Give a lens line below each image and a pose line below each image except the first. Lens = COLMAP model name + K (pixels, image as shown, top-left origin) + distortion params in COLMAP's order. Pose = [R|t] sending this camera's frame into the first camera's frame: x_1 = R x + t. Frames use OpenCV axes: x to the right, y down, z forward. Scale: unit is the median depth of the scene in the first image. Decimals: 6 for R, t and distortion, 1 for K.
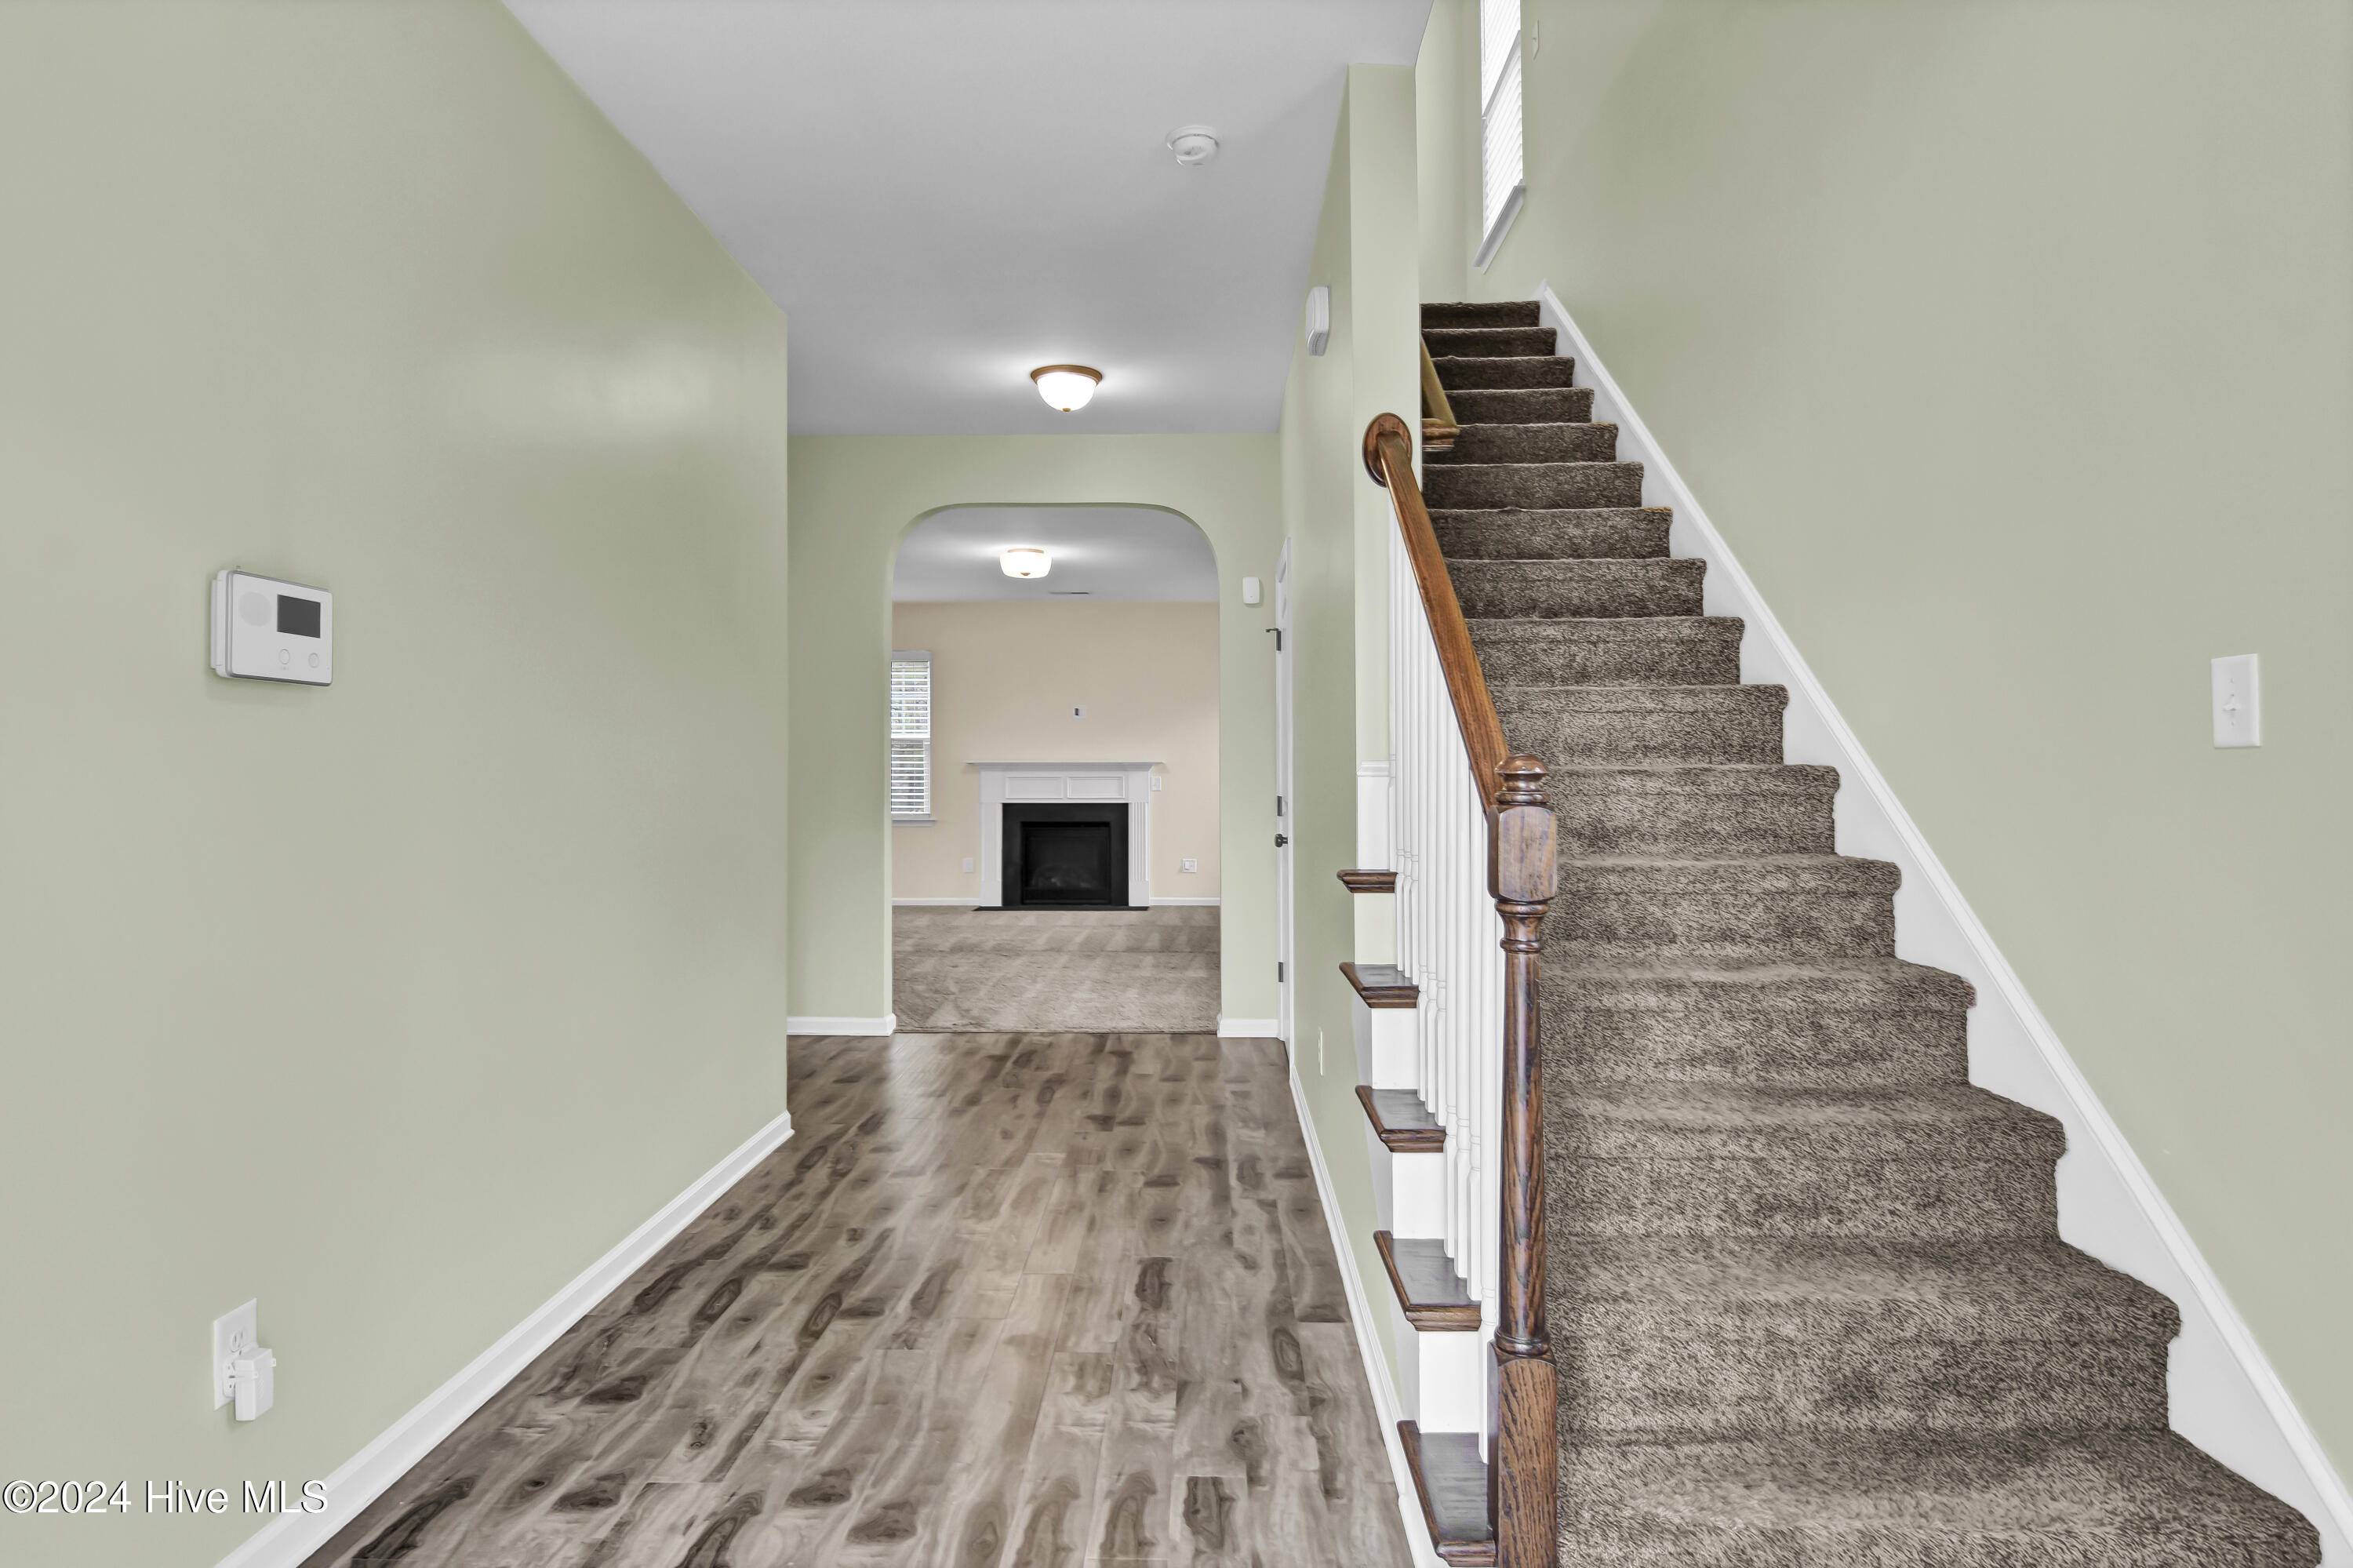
lens RADIAL K [[1277.4, 0, 1167.5], [0, 1277.4, 770.3], [0, 0, 1]] dist [0.021767, -0.019319]
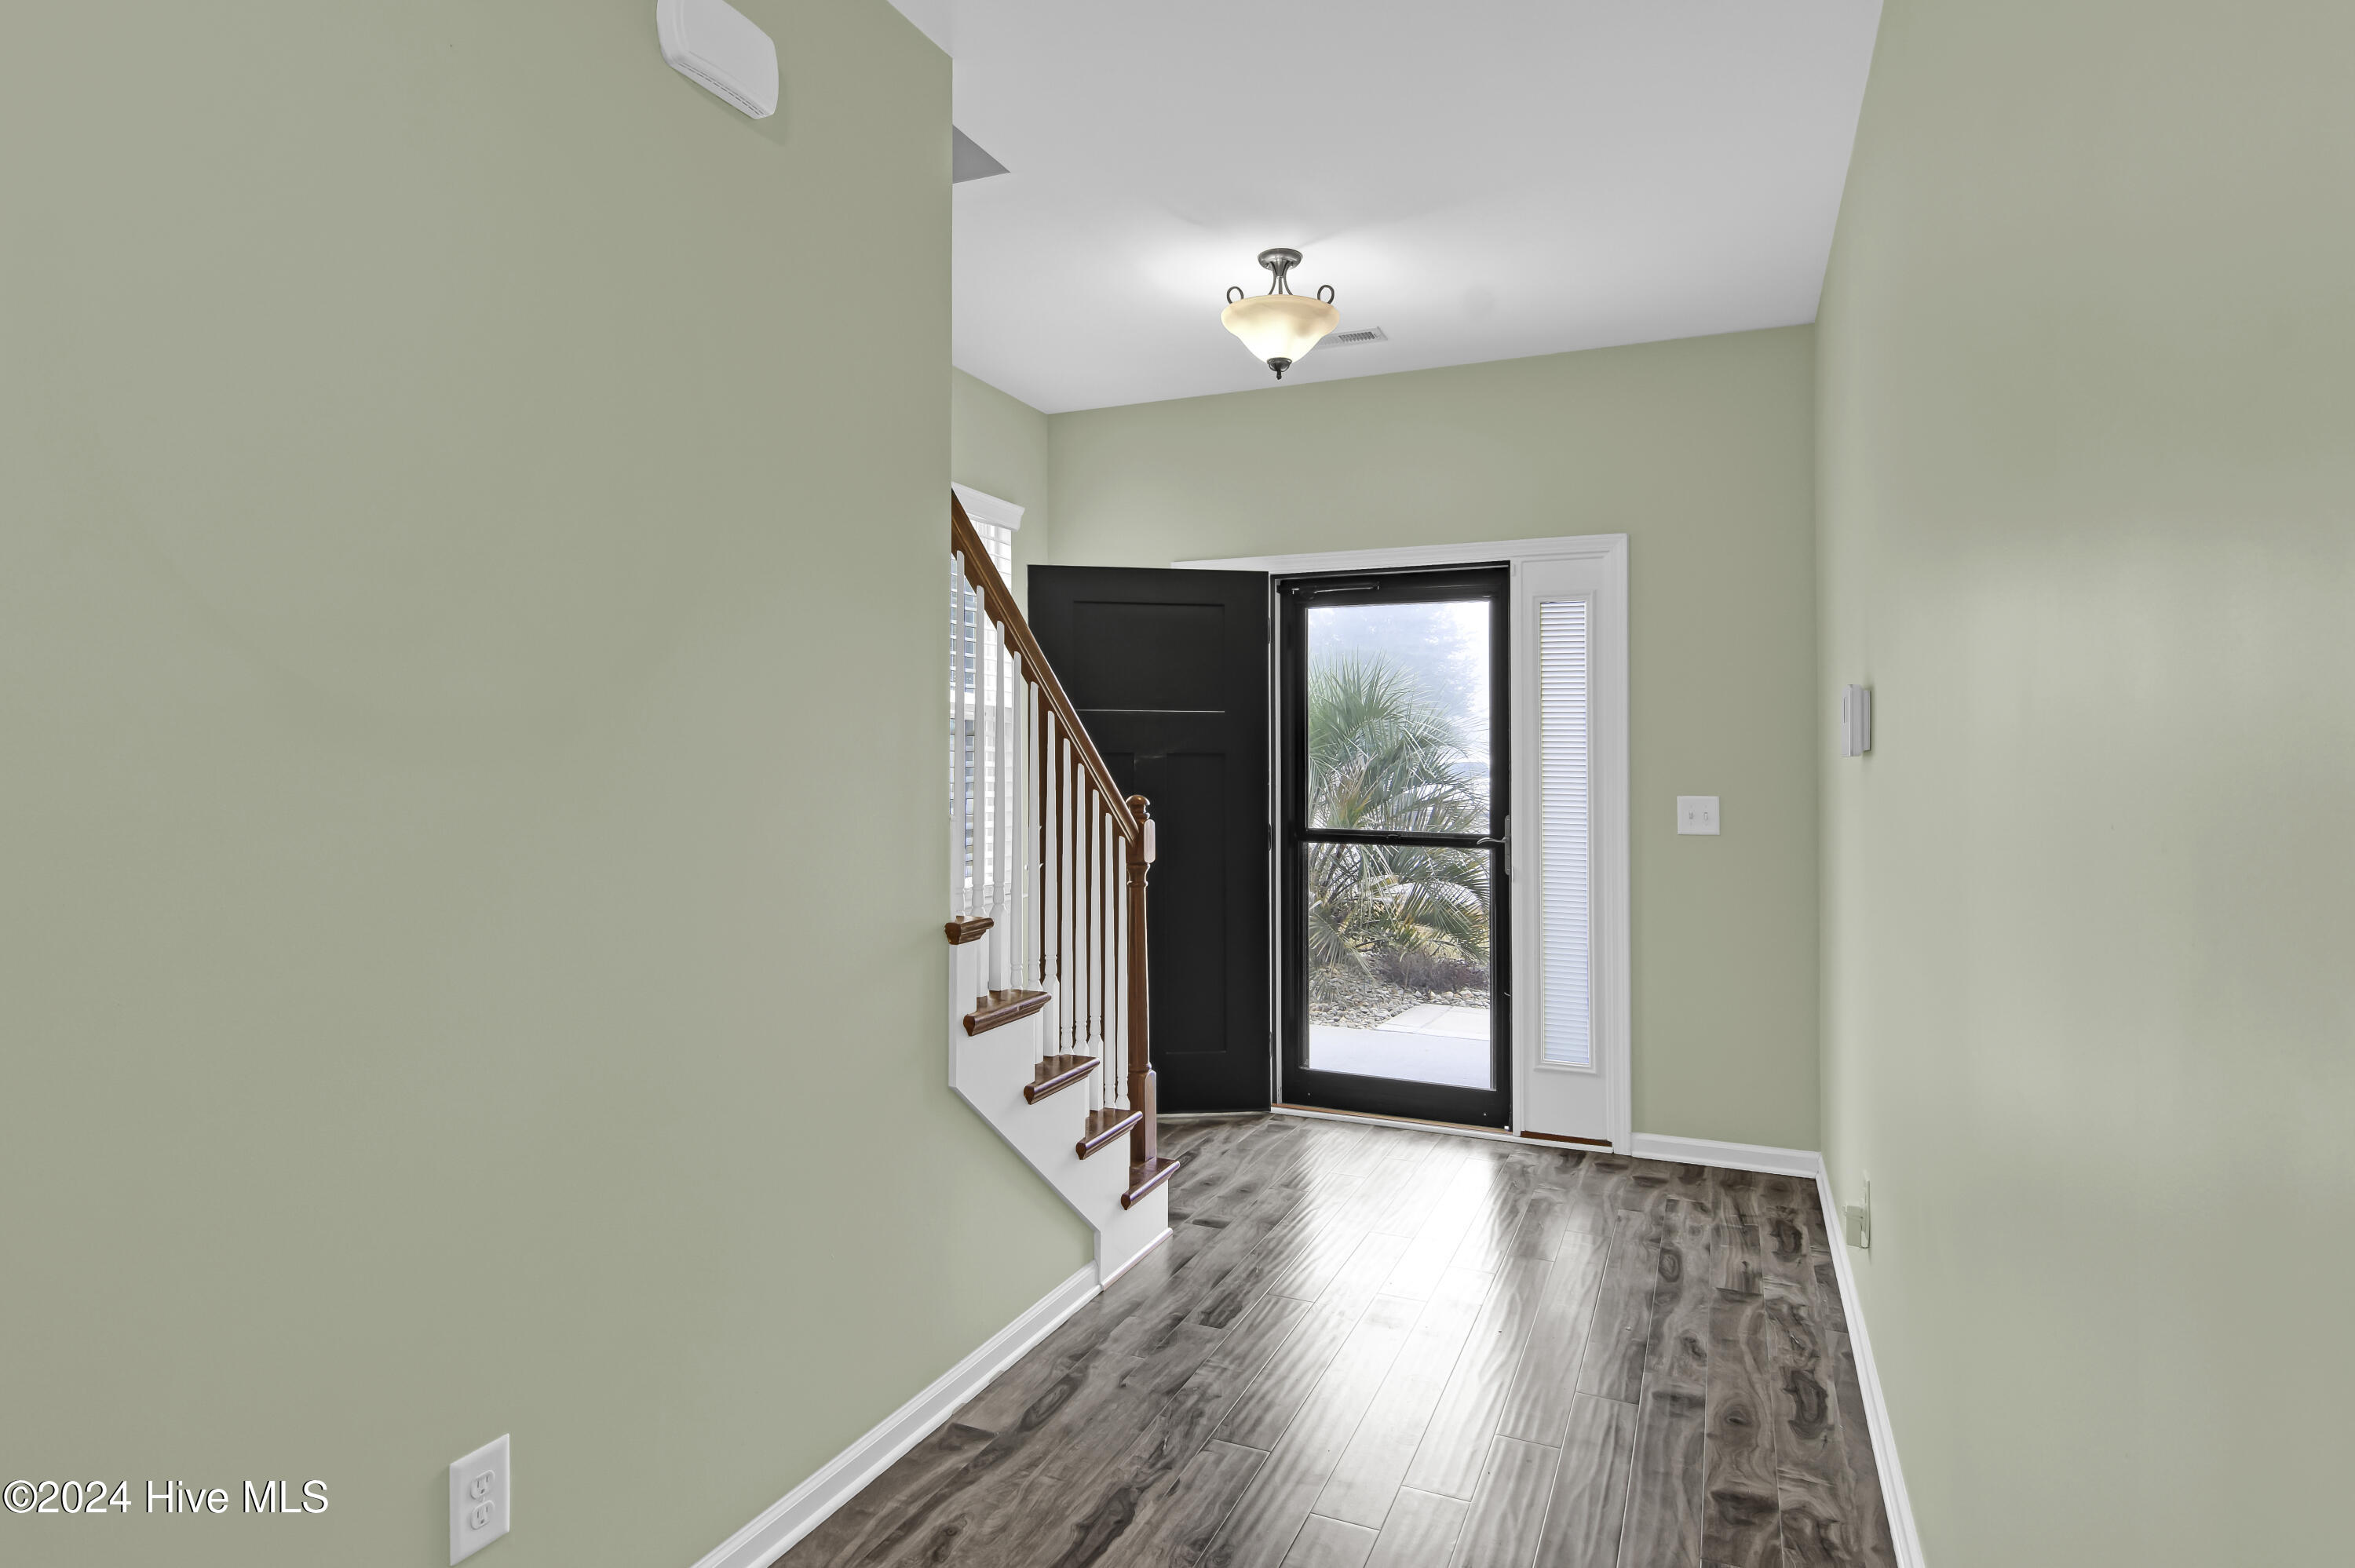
lens RADIAL K [[1278.3, 0, 1168.4], [0, 1278.3, 770.2], [0, 0, 1]] dist [0.021767, -0.019319]
pose [[-0.927710, -0.004272, 0.373276, -0.353270], [-0.004638, 0.999989, -0.000081, -0.038546], [-0.373272, -0.001806, -0.927720, 1.835428]]
